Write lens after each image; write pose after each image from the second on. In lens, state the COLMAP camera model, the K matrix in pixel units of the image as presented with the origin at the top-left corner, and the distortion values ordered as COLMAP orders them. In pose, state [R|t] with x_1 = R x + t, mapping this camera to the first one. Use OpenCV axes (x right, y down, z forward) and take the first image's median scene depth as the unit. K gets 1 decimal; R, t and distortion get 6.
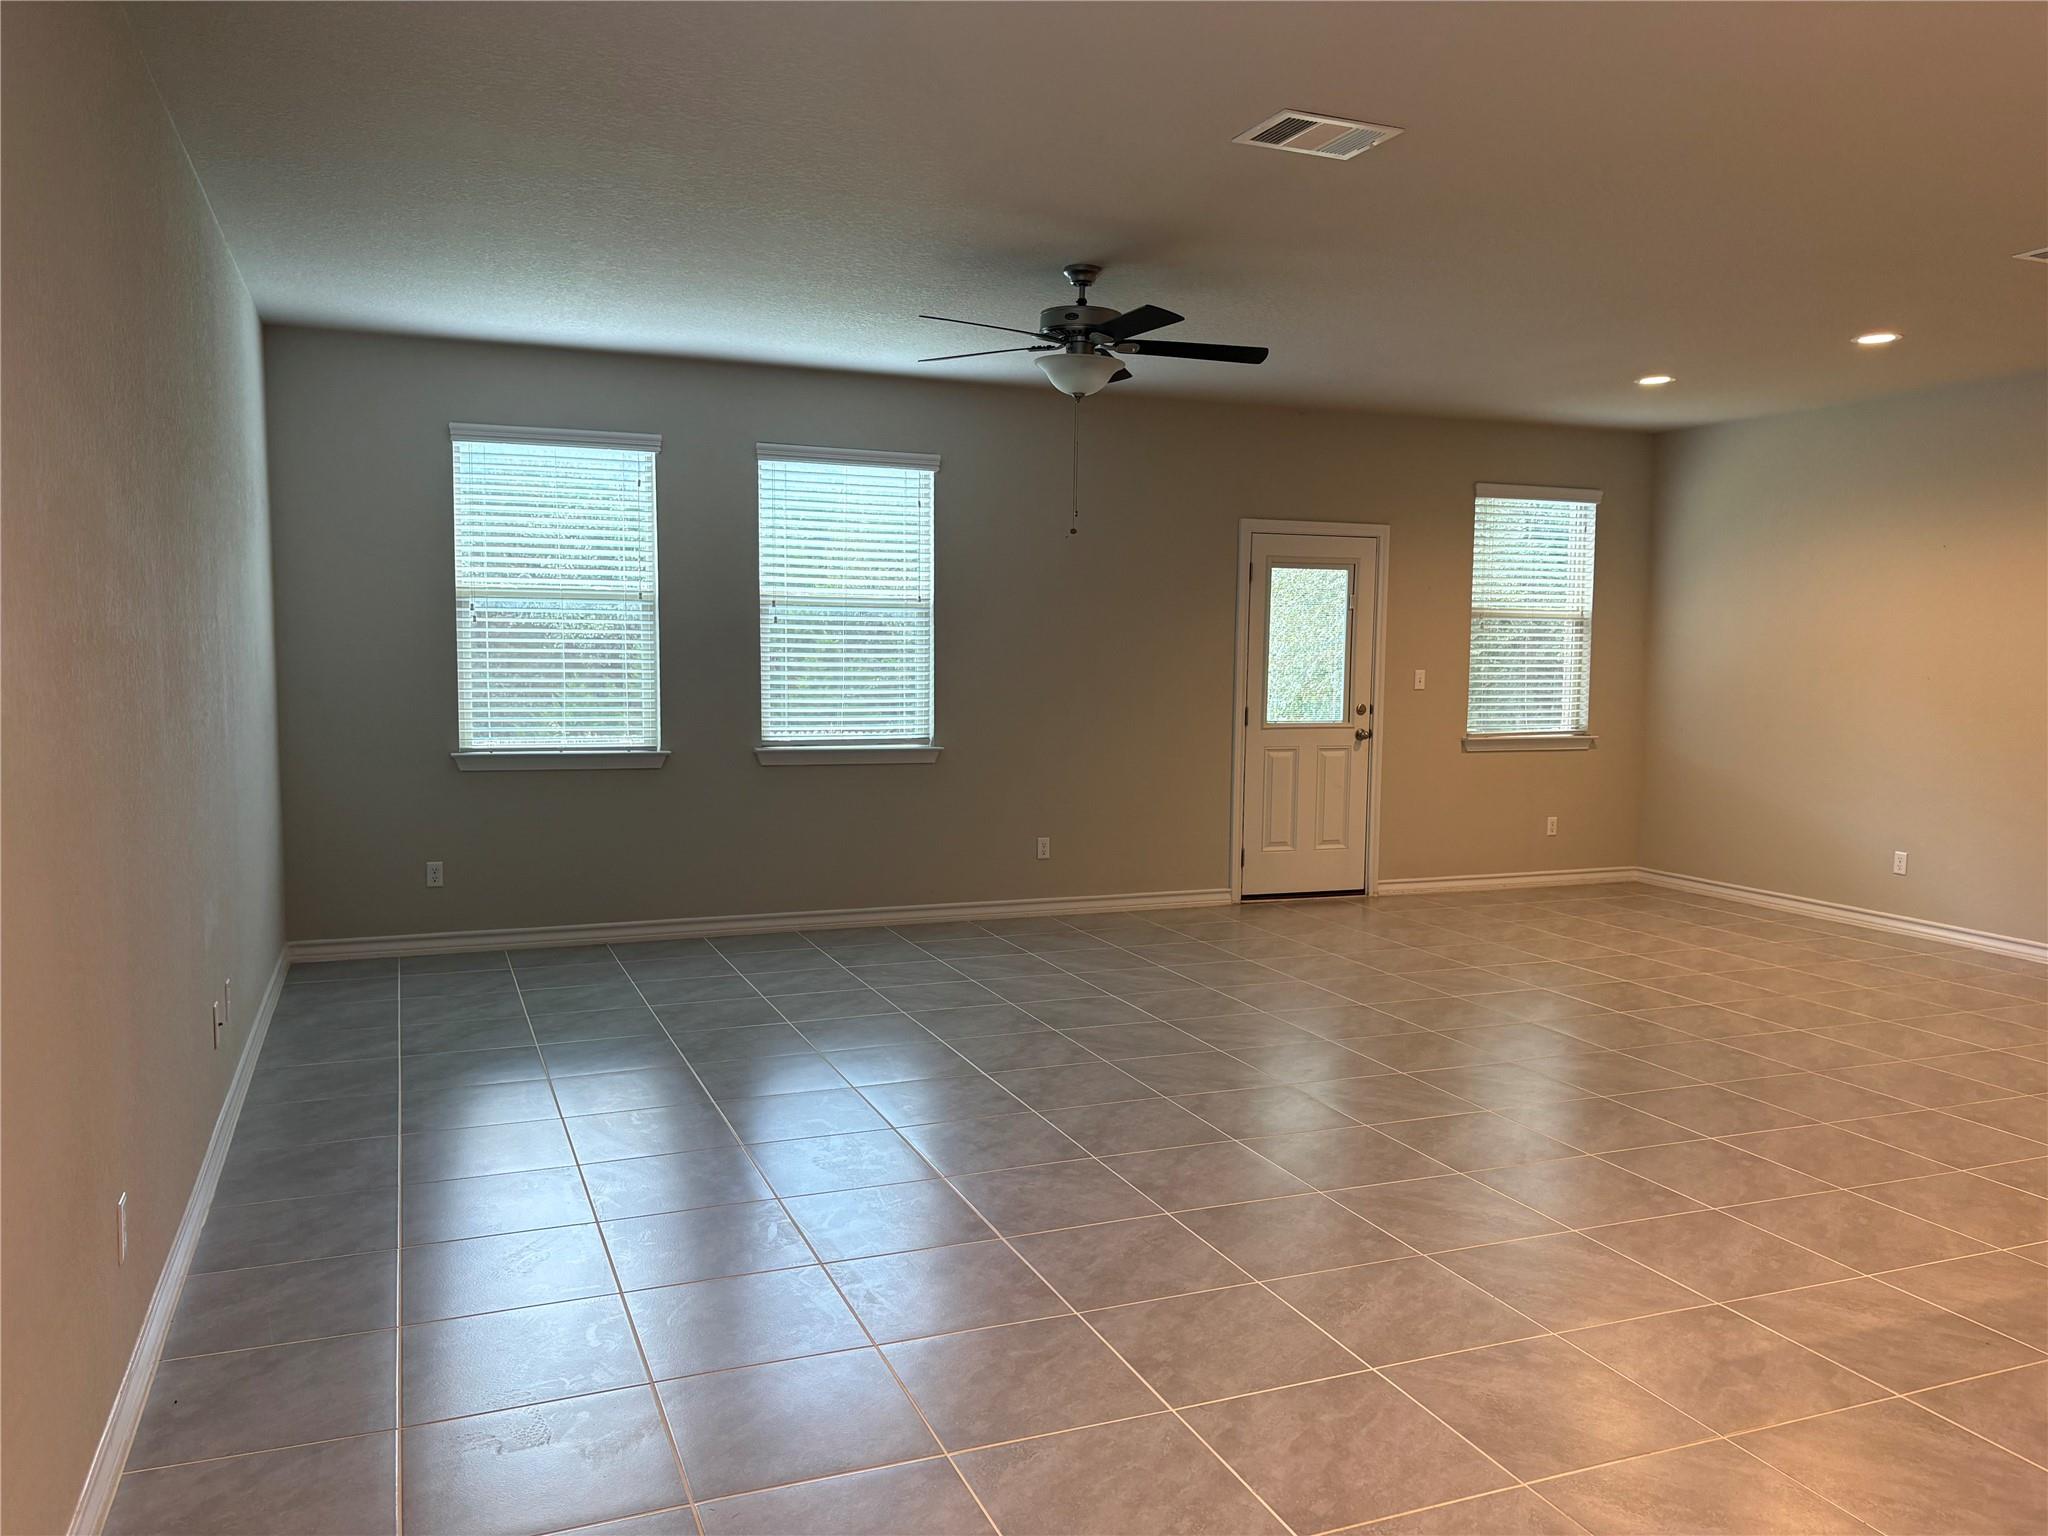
lens RADIAL K [[1551.2, 0, 1027.0], [0, 1551.2, 768.3], [0, 0, 1]] dist [0.048315, -0.029449]
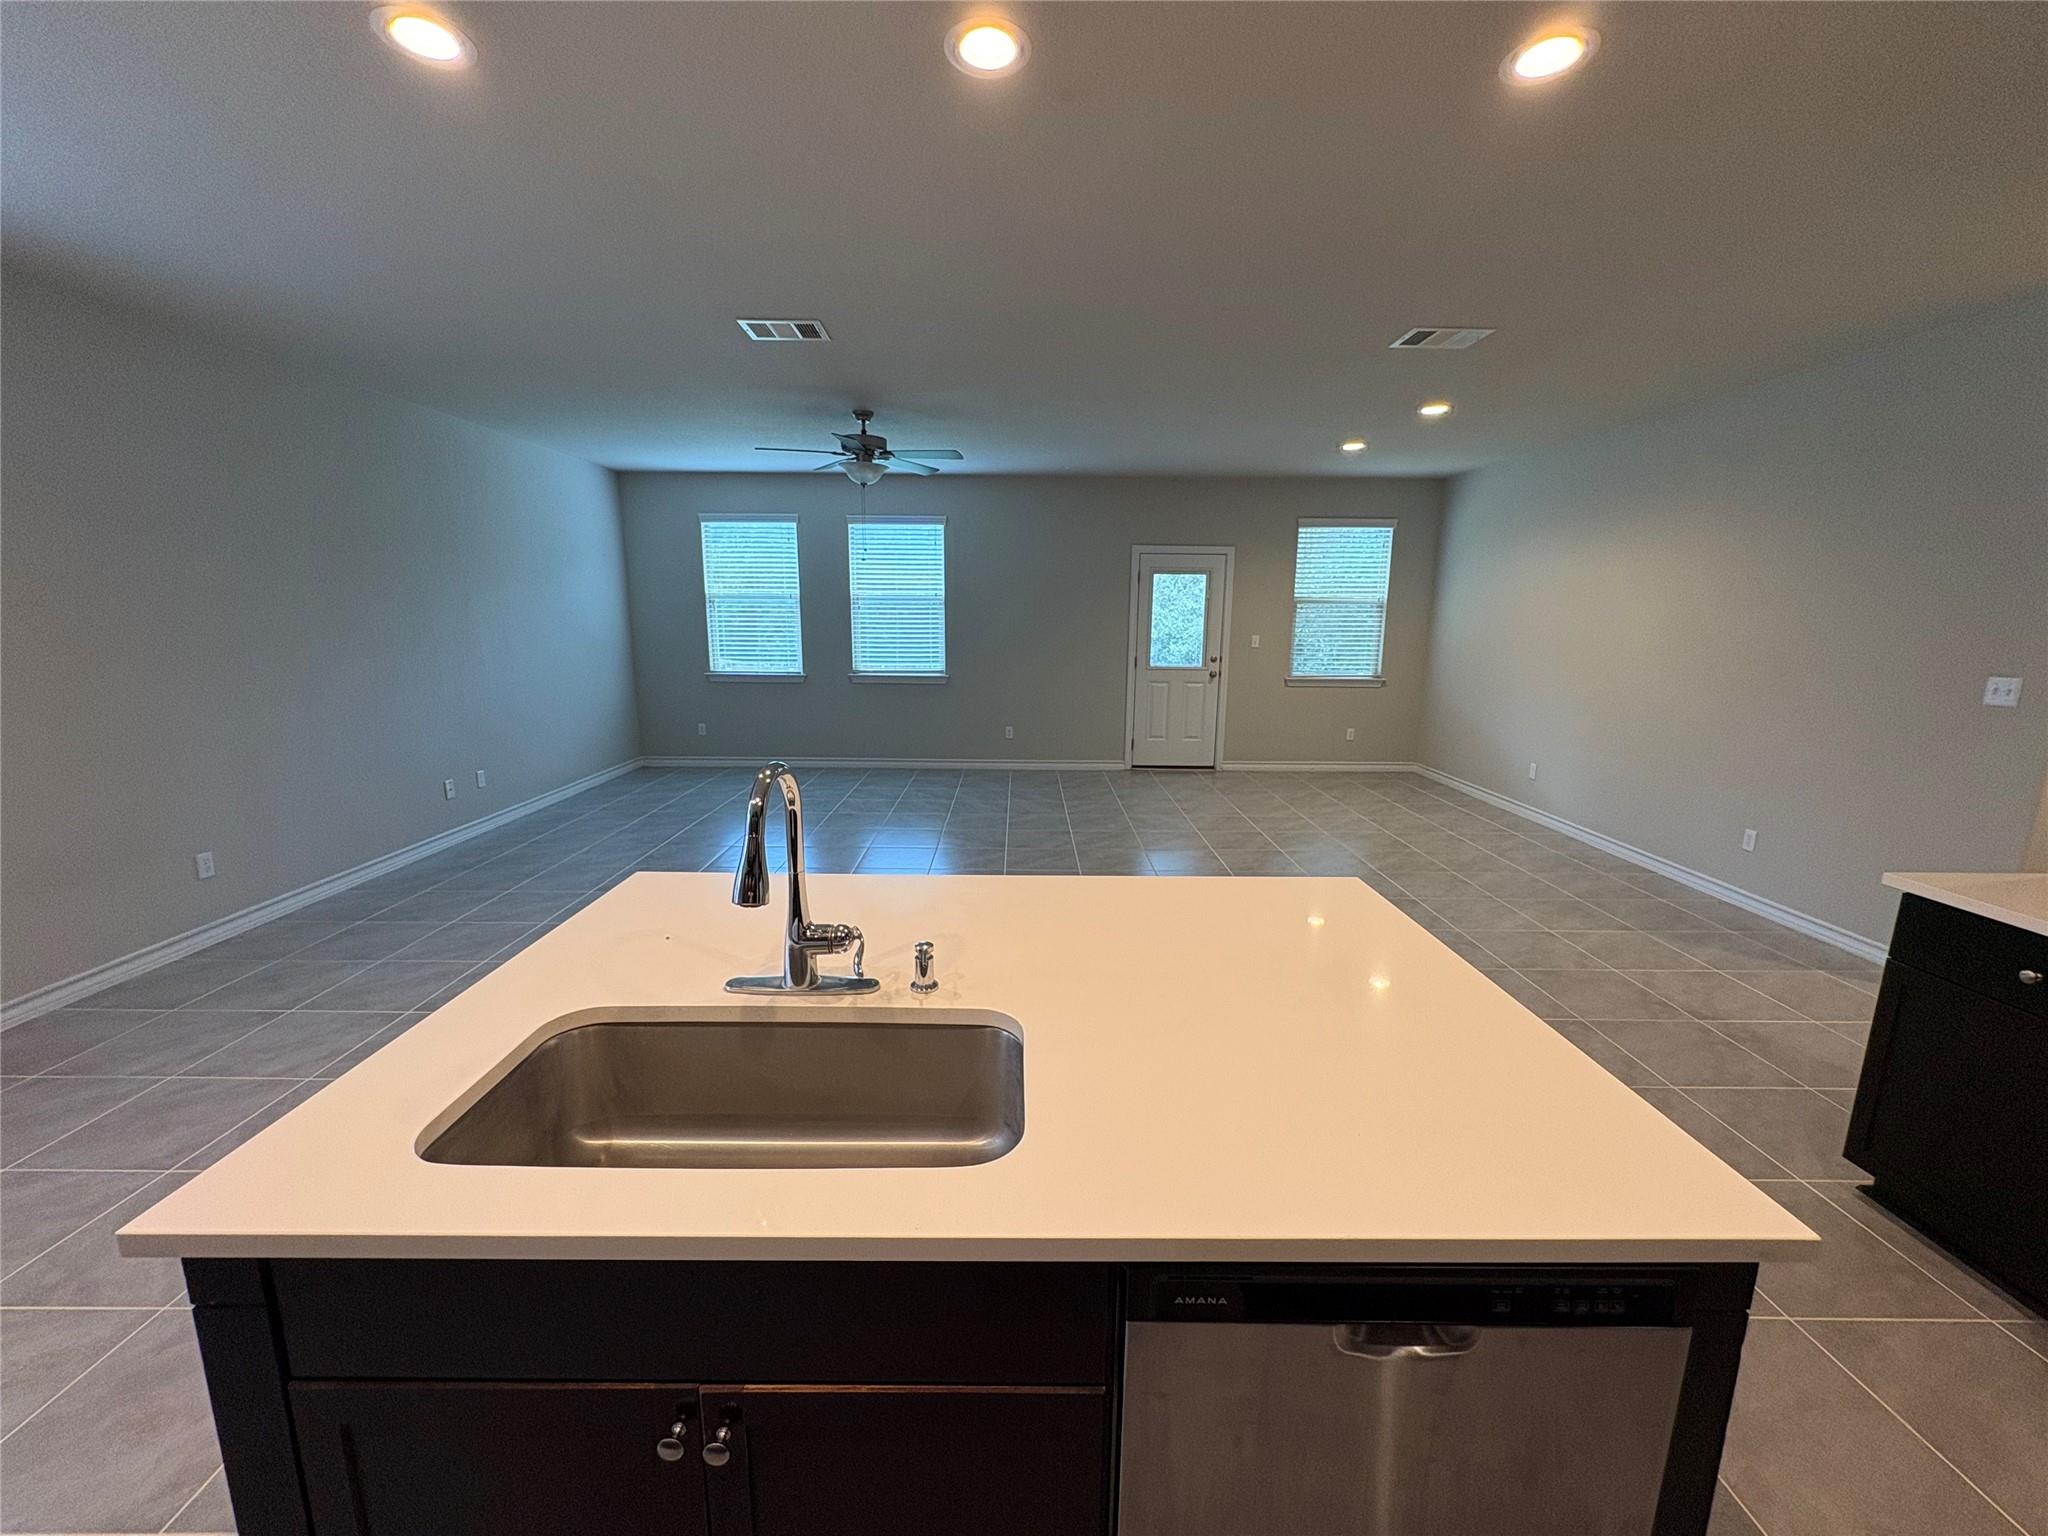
lens RADIAL K [[824.2, 0, 1023.2], [0, 824.2, 769.3], [0, 0, 1]] dist [0.001120, 0.000102]
pose [[0.928780, 0.066171, -0.364677, 0.361144], [-0.027699, 0.993575, 0.109738, -0.012249], [0.369596, -0.091821, 0.924645, 0.094593]]
